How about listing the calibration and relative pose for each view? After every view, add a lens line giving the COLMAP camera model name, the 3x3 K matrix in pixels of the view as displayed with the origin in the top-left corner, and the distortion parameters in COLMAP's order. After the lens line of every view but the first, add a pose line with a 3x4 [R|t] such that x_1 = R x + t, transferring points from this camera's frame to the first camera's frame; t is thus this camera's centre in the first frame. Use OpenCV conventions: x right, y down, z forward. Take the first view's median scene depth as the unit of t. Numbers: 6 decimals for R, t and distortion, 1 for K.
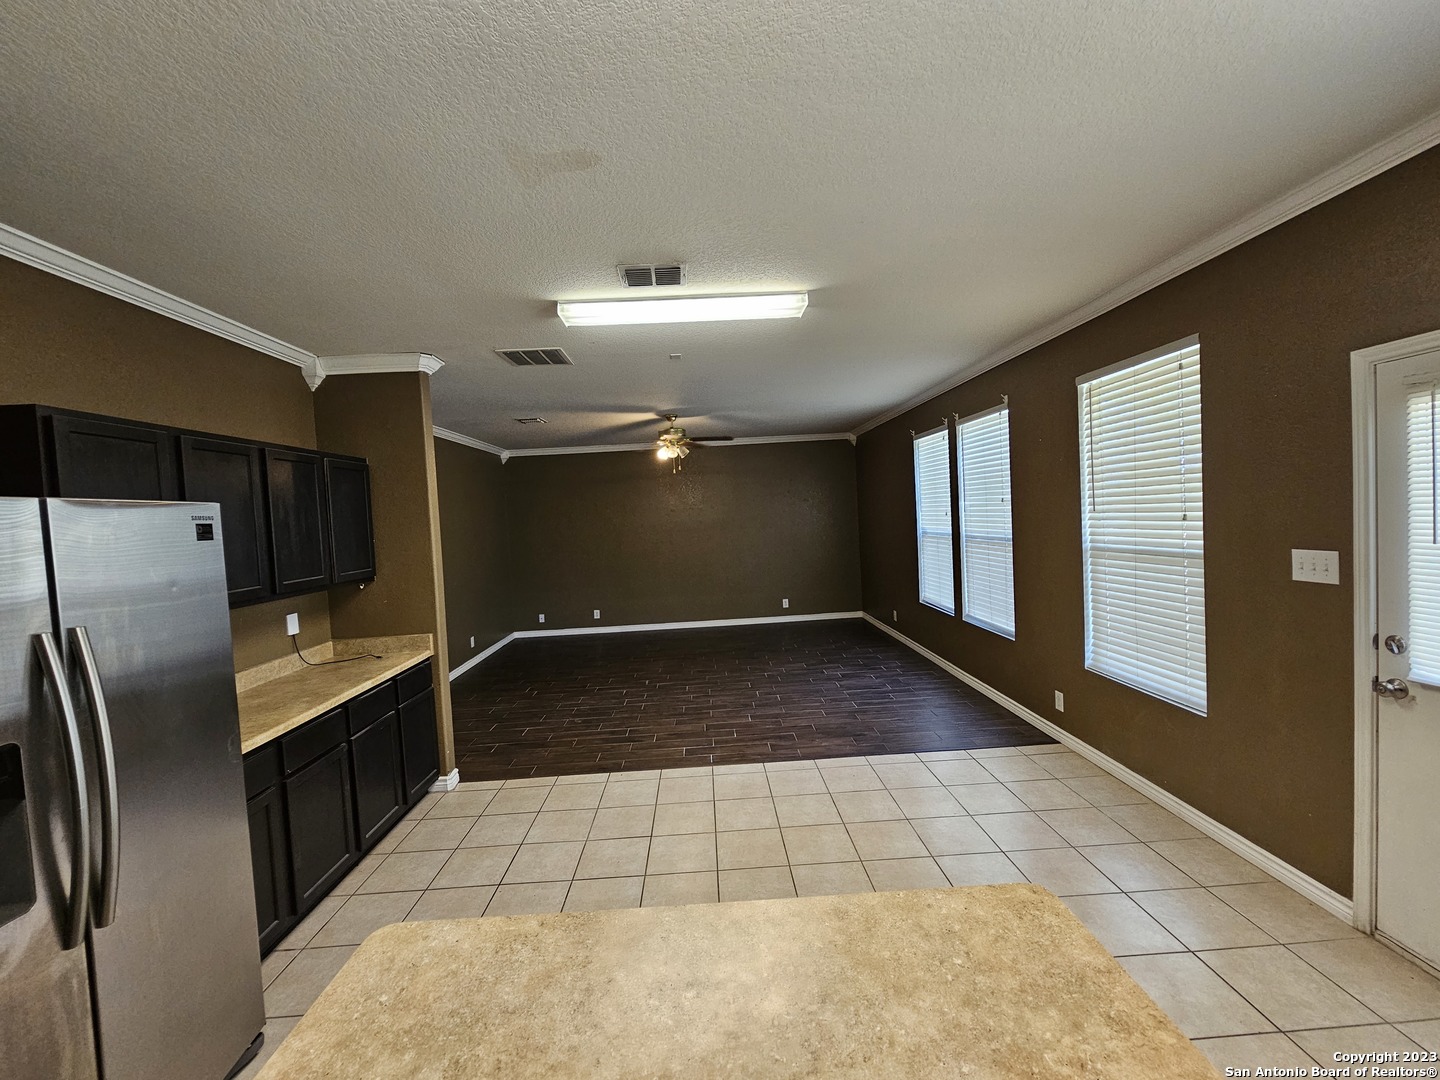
lens RADIAL K [[594.9, 0, 712.3], [0, 594.9, 538.1], [0, 0, 1]] dist [-0.002617, 0.000305]
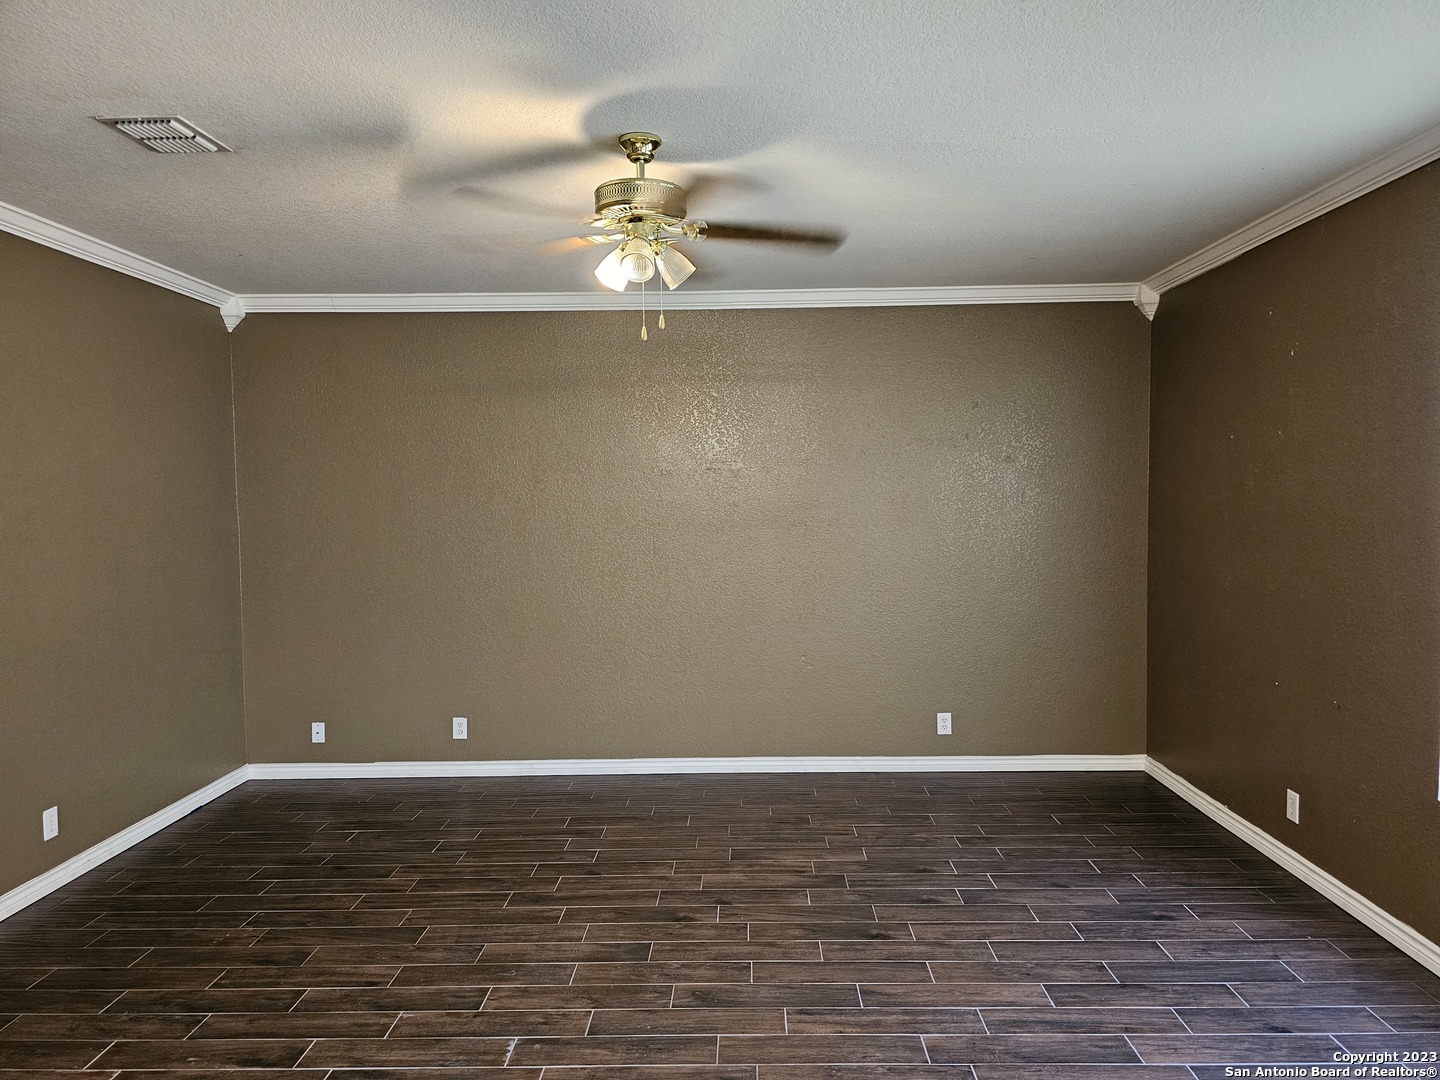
lens RADIAL K [[960.6, 0, 739.0], [0, 960.6, 557.5], [0, 0, 1]] dist [0.060284, -0.057584]
pose [[0.998569, 0.045017, -0.028859, 0.006212], [-0.044301, 0.998706, 0.024965, -0.018568], [0.029945, -0.023651, 0.999272, 0.805455]]
